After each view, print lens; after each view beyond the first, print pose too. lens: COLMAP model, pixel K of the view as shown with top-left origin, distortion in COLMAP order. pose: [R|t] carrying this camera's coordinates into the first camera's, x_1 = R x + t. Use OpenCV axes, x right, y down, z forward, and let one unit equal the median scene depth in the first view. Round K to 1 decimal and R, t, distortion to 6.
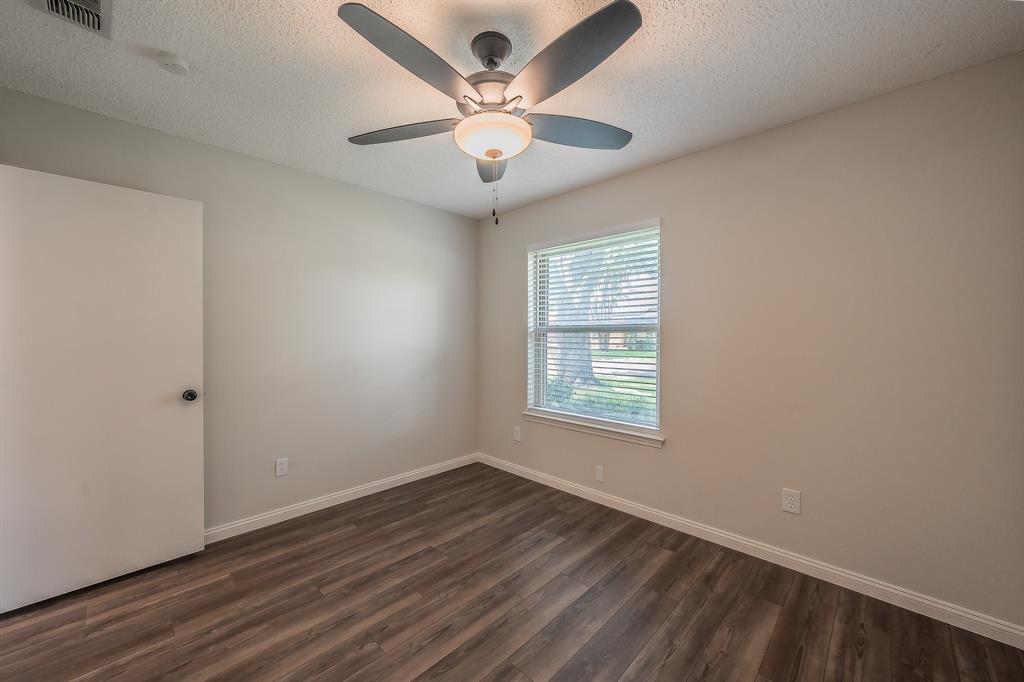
lens RADIAL K [[393.8, 0, 508.6], [0, 393.8, 339.1], [0, 0, 1]] dist [0.003300, -0.000080]
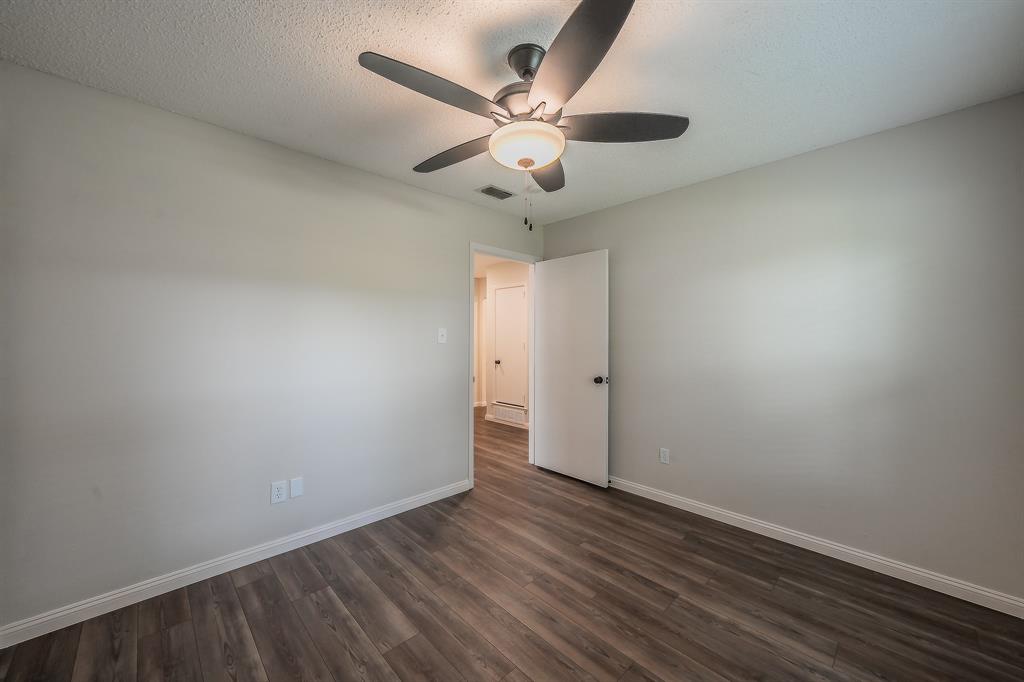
lens RADIAL K [[393.8, 0, 508.8], [0, 393.8, 339.7], [0, 0, 1]] dist [0.003300, -0.000080]
pose [[-0.047305, 0.006287, -0.998861, 0.720130], [-0.013029, 0.999891, 0.006910, -0.017114], [0.998796, 0.013341, -0.047218, 0.739794]]
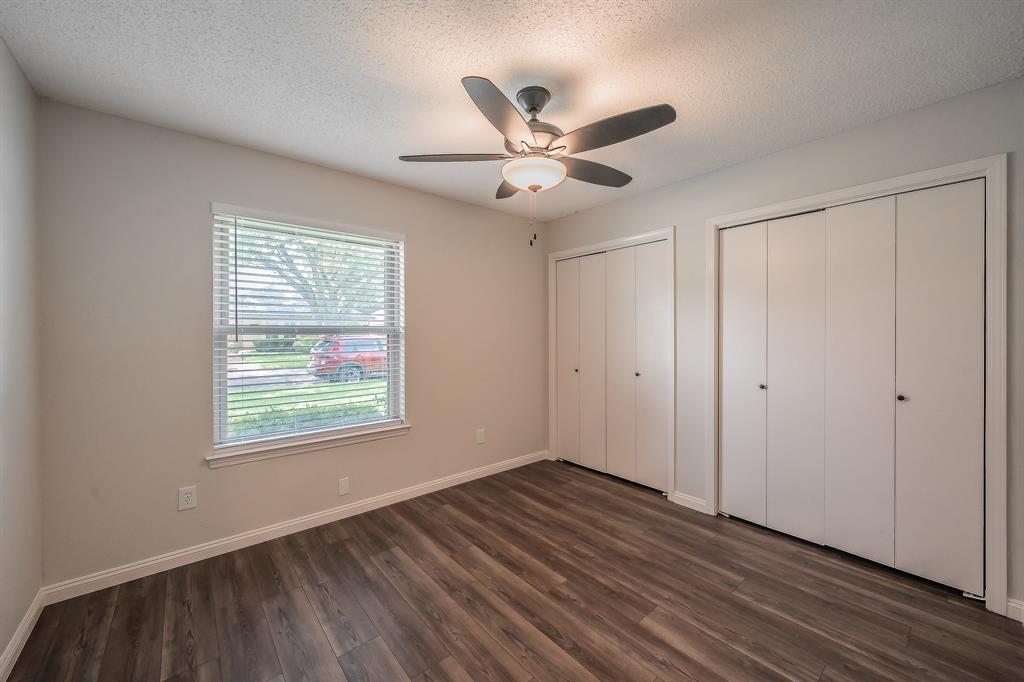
lens RADIAL K [[393.8, 0, 527.1], [0, 393.8, 337.8], [0, 0, 1]] dist [0.003300, -0.000080]
pose [[0.074285, -0.013216, 0.997149, -0.913745], [0.013980, 0.999828, 0.012210, -0.017825], [-0.997139, 0.013033, 0.074457, 0.689212]]
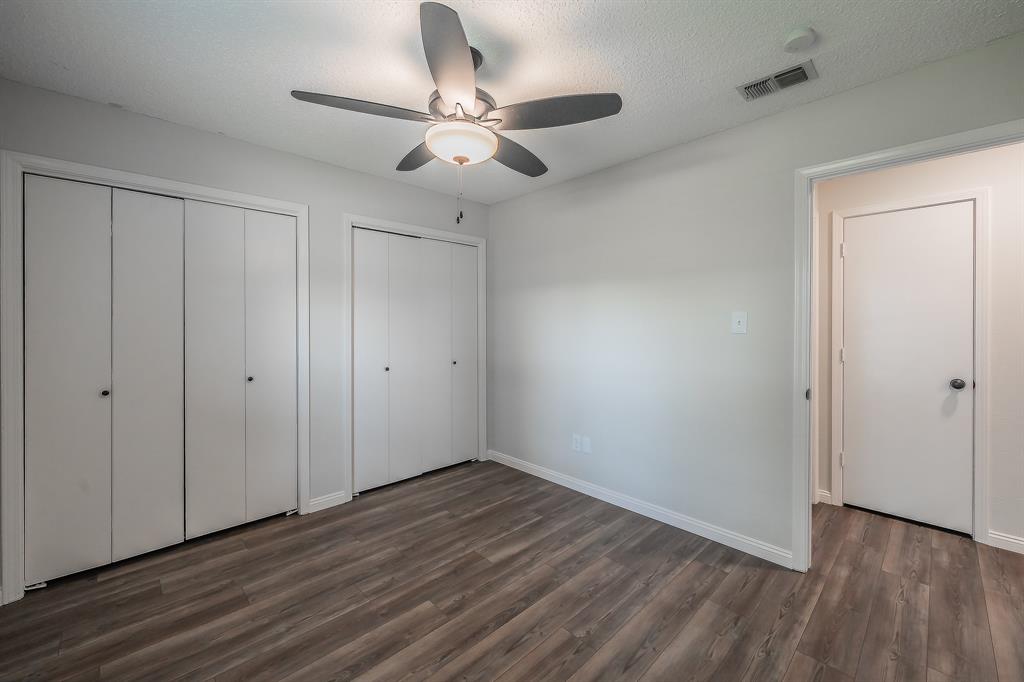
lens RADIAL K [[408.8, 0, 496.4], [0, 408.8, 334.4], [0, 0, 1]] dist [0.008553, -0.000072]
pose [[-0.998096, -0.002602, 0.061621, -0.147642], [-0.000172, 0.999223, 0.039412, -0.030082], [-0.061675, 0.039326, -0.997321, 1.542274]]
